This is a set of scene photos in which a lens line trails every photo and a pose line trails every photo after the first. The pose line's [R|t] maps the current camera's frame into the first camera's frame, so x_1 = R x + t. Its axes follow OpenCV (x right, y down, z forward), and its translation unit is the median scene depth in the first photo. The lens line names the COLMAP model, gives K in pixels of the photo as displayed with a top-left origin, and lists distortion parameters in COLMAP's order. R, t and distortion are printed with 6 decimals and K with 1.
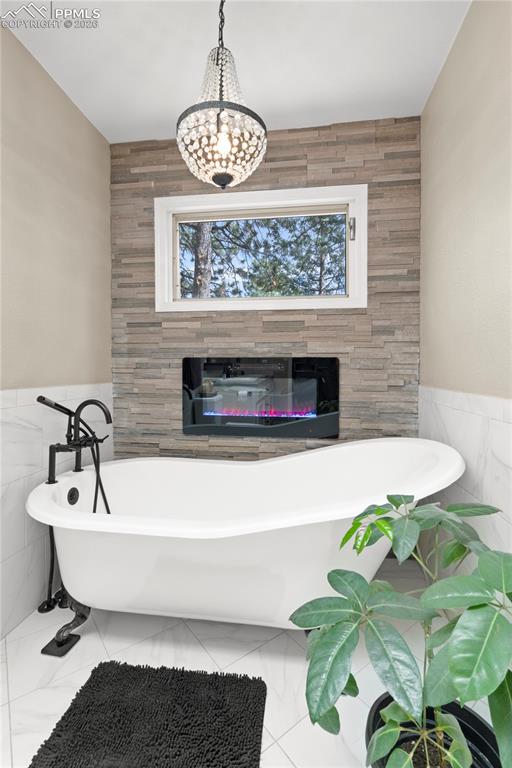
lens RADIAL K [[348.9, 0, 256.0], [0, 348.9, 384.0], [0, 0, 1]] dist [0.001407, -0.000167]
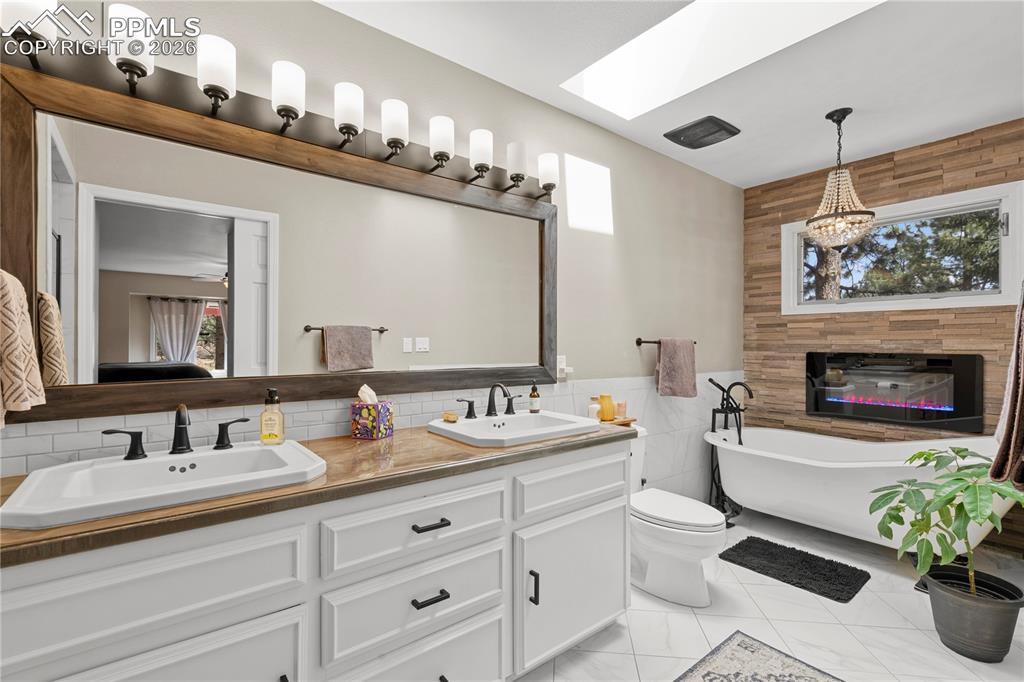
lens RADIAL K [[465.2, 0, 512.9], [0, 465.2, 343.8], [0, 0, 1]] dist [0.001407, -0.000167]
pose [[0.726624, -0.000866, -0.687035, 0.164013], [-0.029073, 0.999065, -0.032007, -0.022079], [0.686420, 0.043231, 0.725919, -0.896057]]
